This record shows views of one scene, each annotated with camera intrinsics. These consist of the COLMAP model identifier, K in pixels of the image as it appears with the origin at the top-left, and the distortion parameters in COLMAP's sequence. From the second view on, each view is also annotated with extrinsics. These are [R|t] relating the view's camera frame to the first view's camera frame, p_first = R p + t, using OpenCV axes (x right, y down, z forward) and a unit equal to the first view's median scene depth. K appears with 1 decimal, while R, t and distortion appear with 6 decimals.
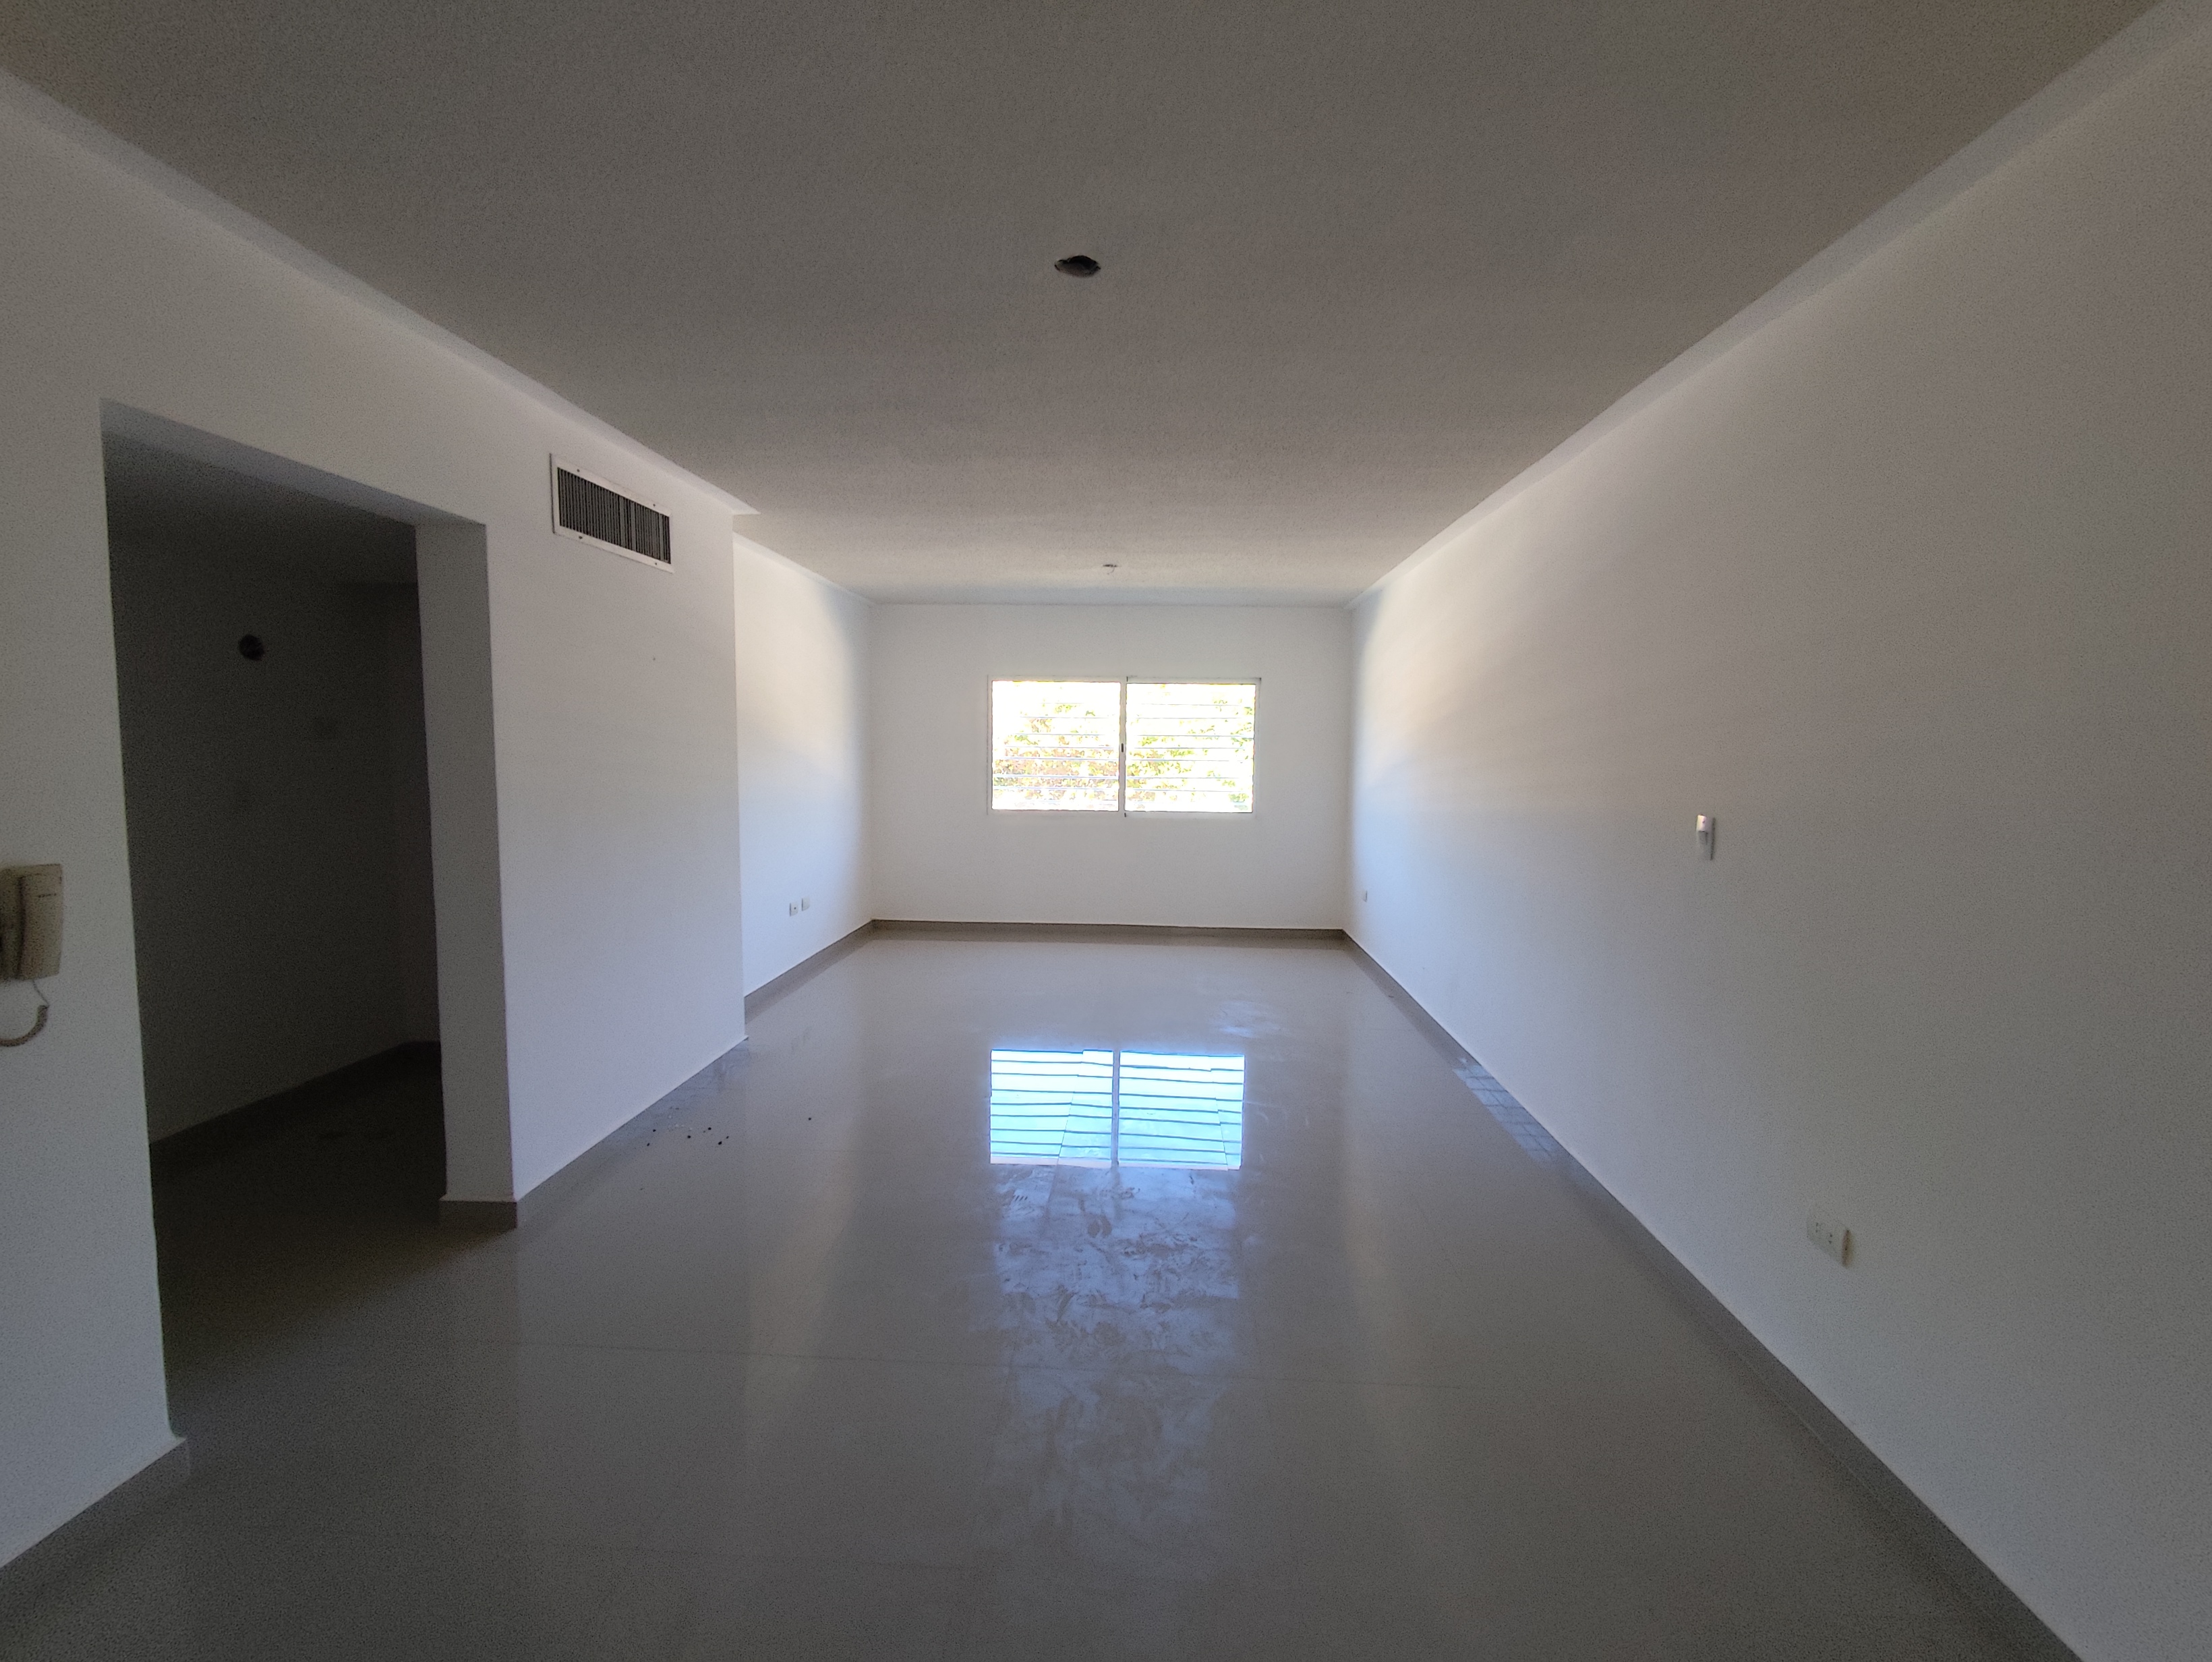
lens RADIAL K [[1024.7, 0, 1113.2], [0, 1024.7, 842.3], [0, 0, 1]] dist [-0.000125, -0.000094]
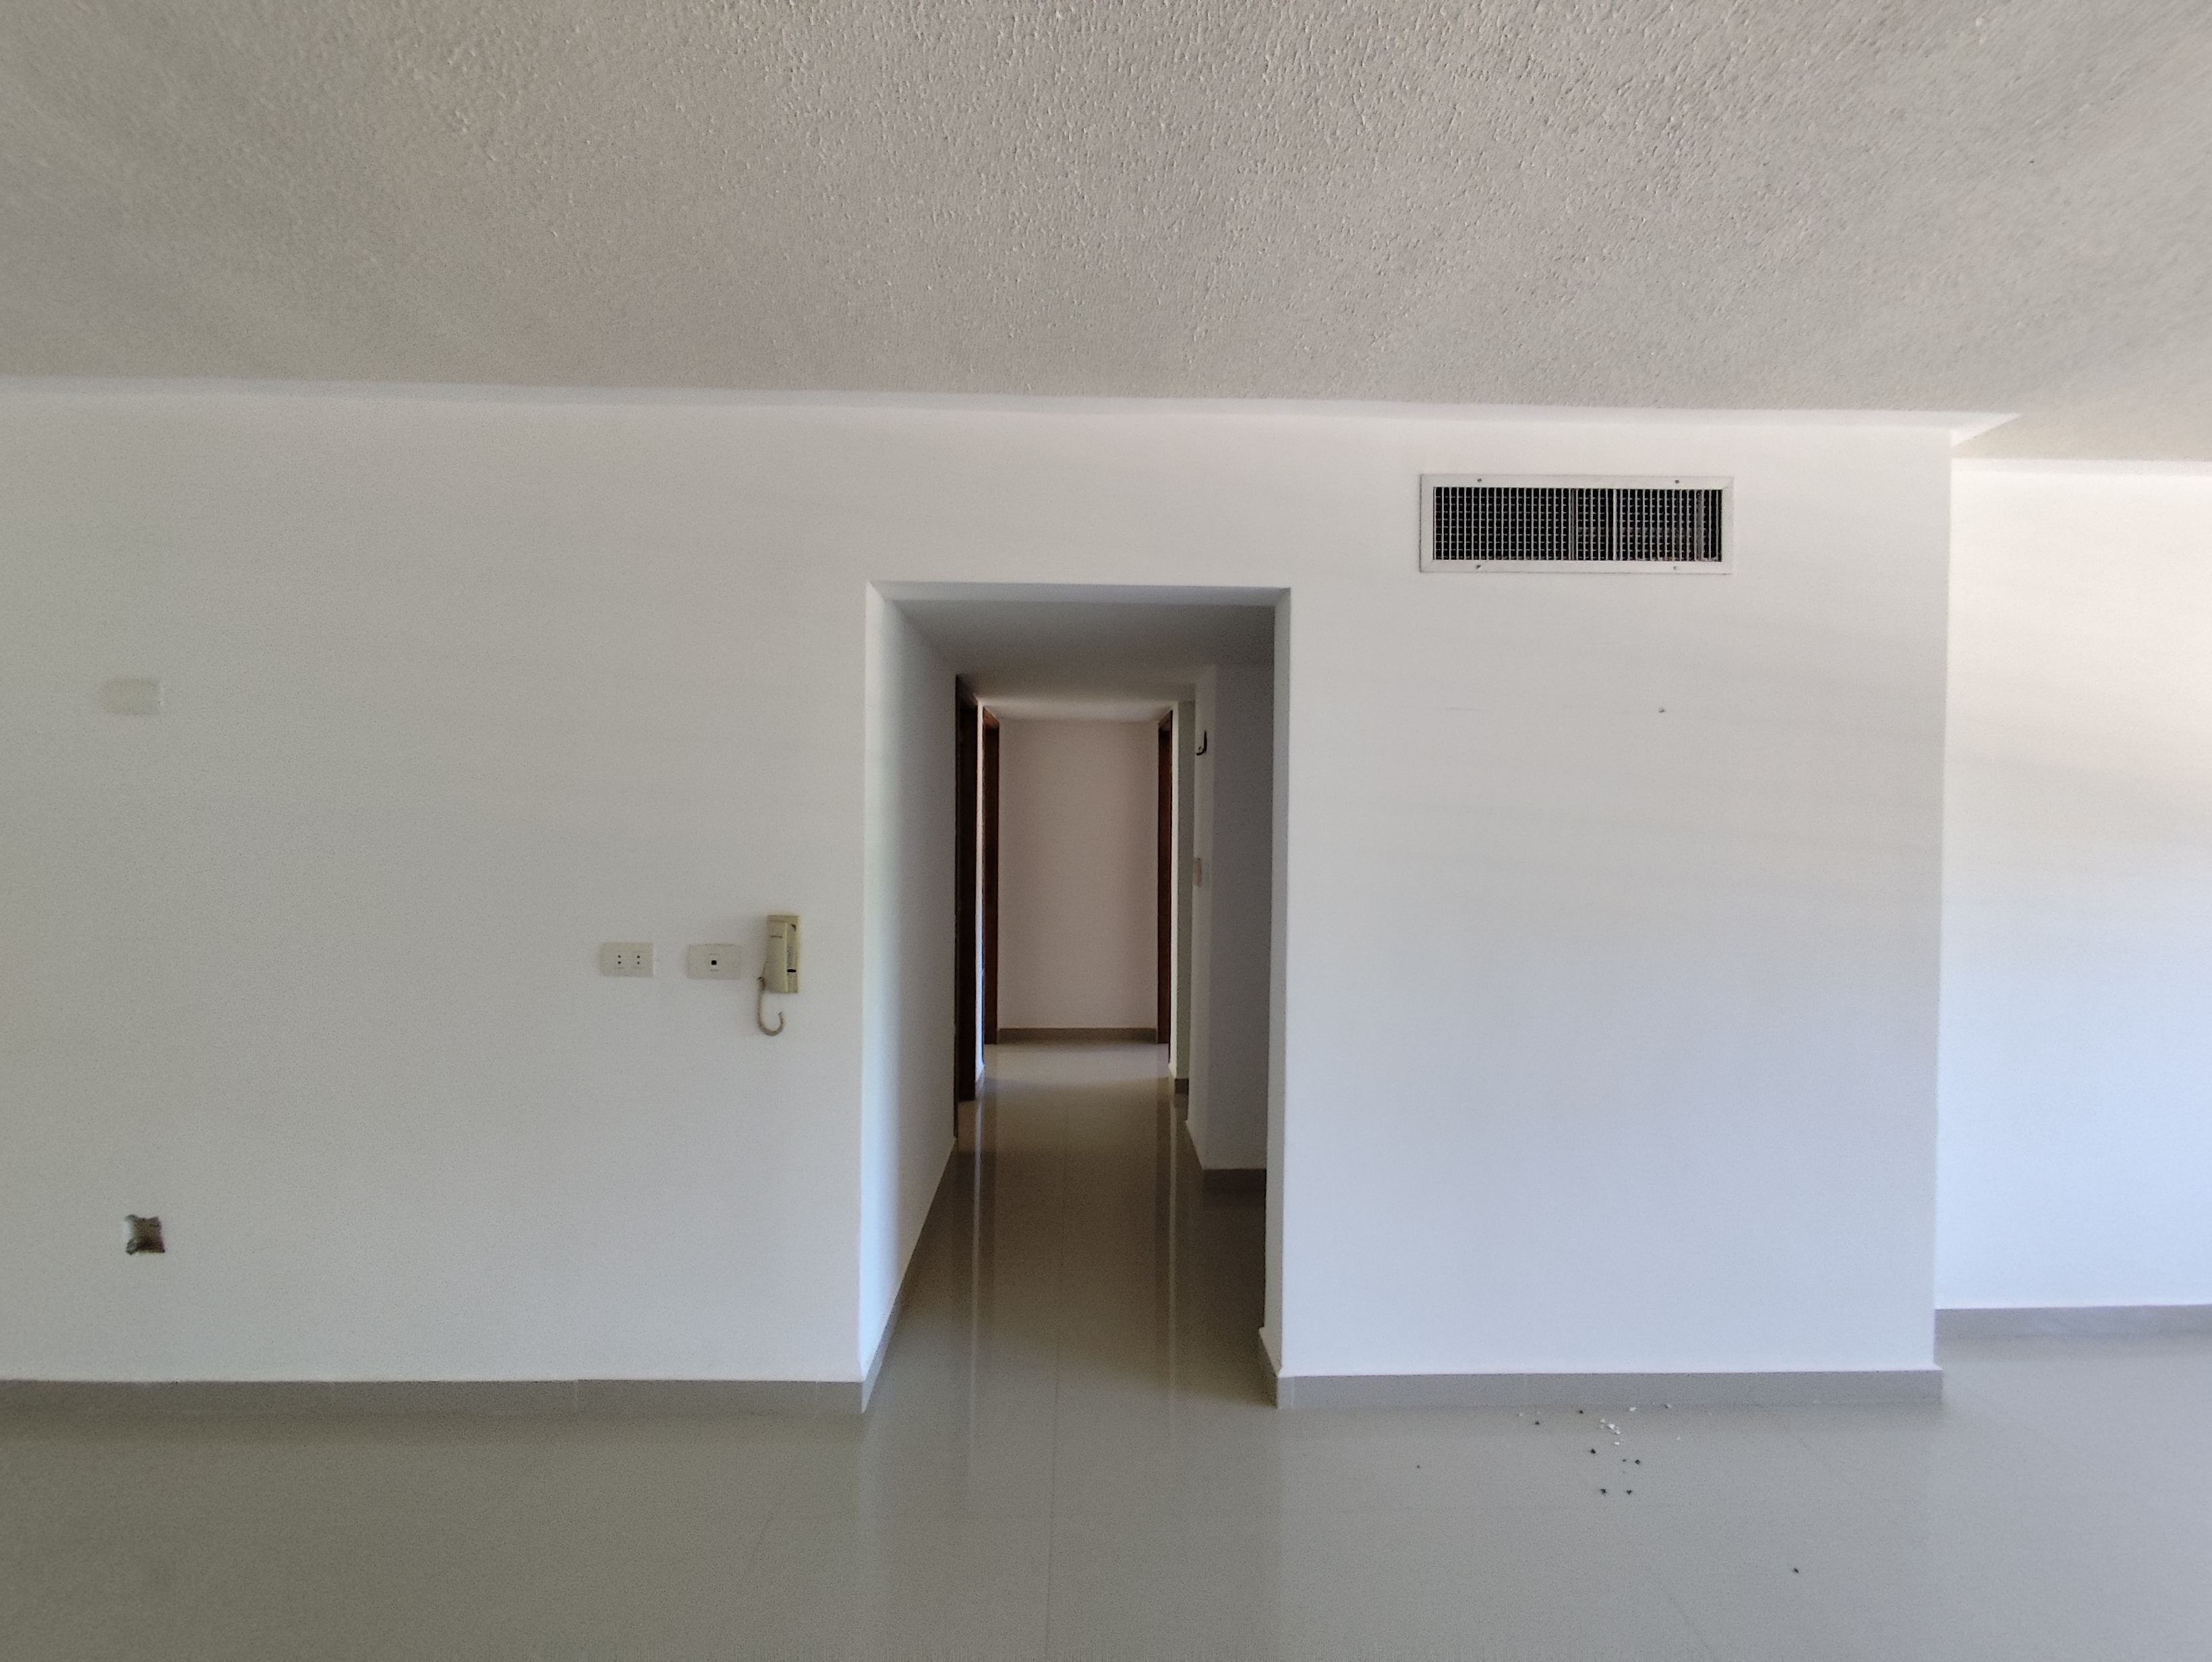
lens RADIAL K [[1024.7, 0, 1113.2], [0, 1024.7, 842.3], [0, 0, 1]] dist [-0.000125, -0.000094]
pose [[0.075495, 0.007329, -0.997119, 0.227400], [-0.102631, 0.994719, -0.000459, -0.067202], [0.991850, 0.102371, 0.075849, 0.717826]]
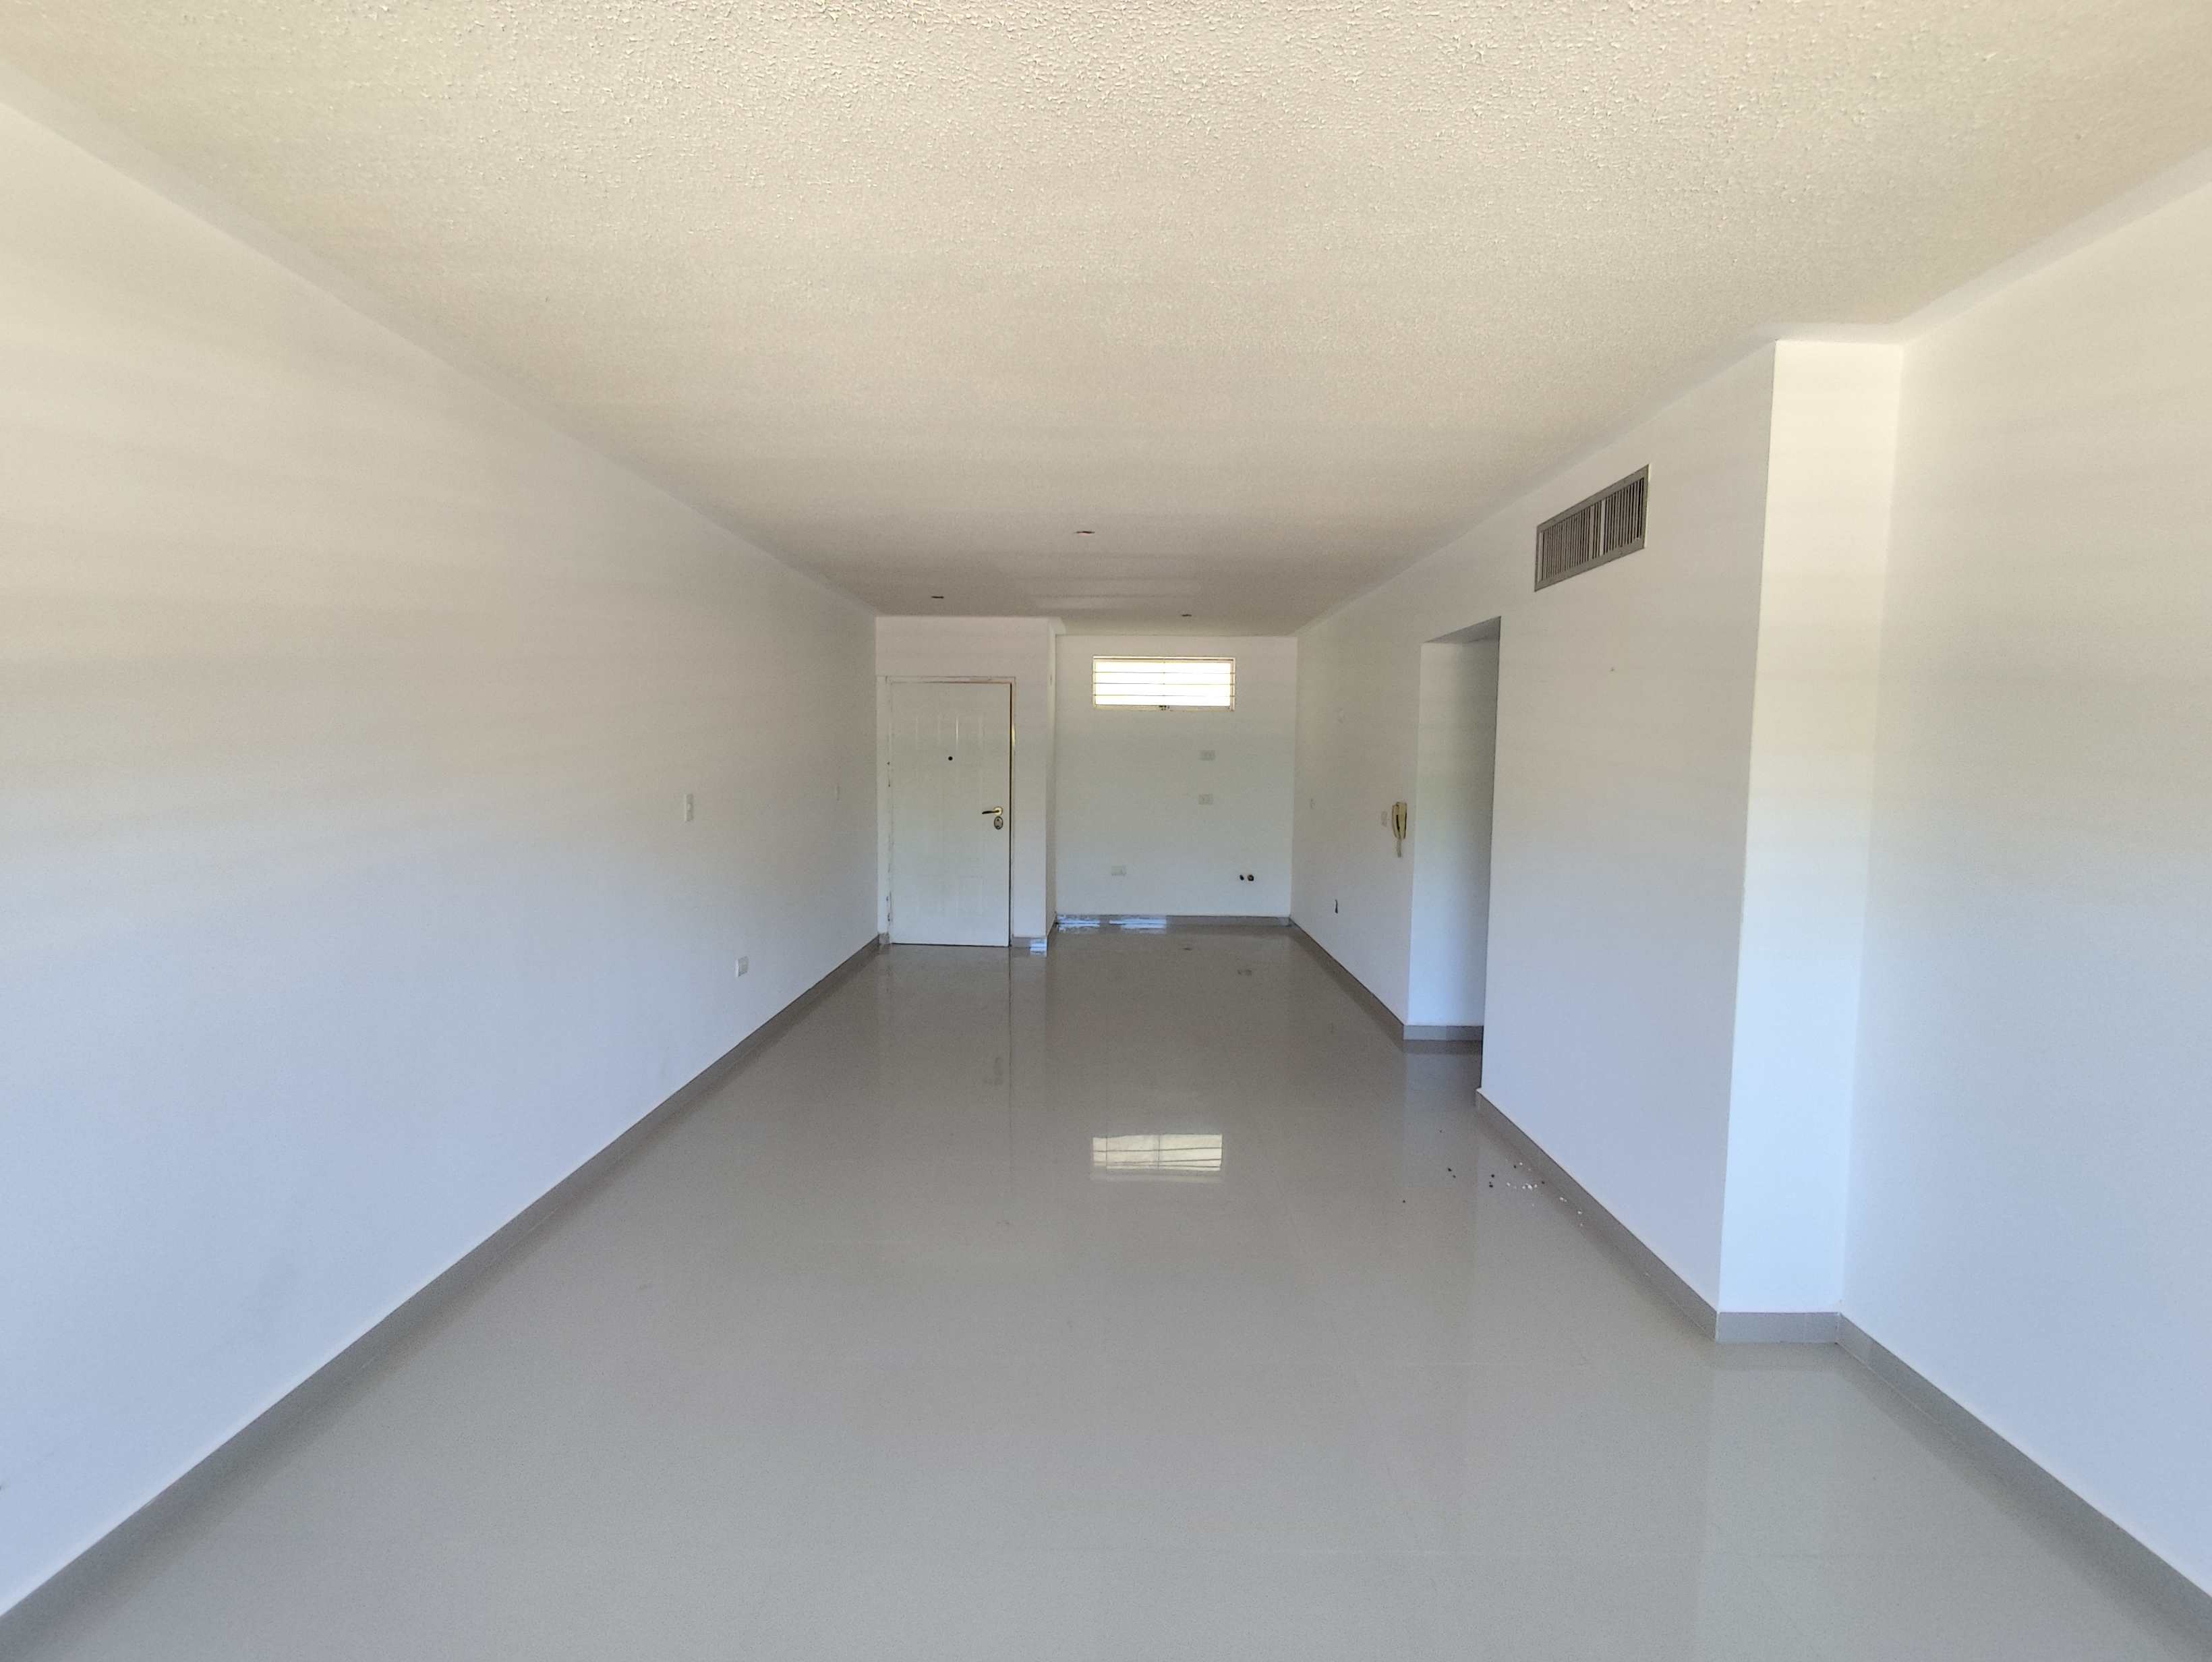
lens RADIAL K [[1024.7, 0, 1106.0], [0, 1024.7, 831.0], [0, 0, 1]] dist [0.001644, -0.000178]
pose [[-0.998778, -0.031921, -0.037739, -0.015932], [-0.037967, 0.984321, 0.172253, -0.215075], [0.031649, 0.173475, -0.984330, 2.220554]]
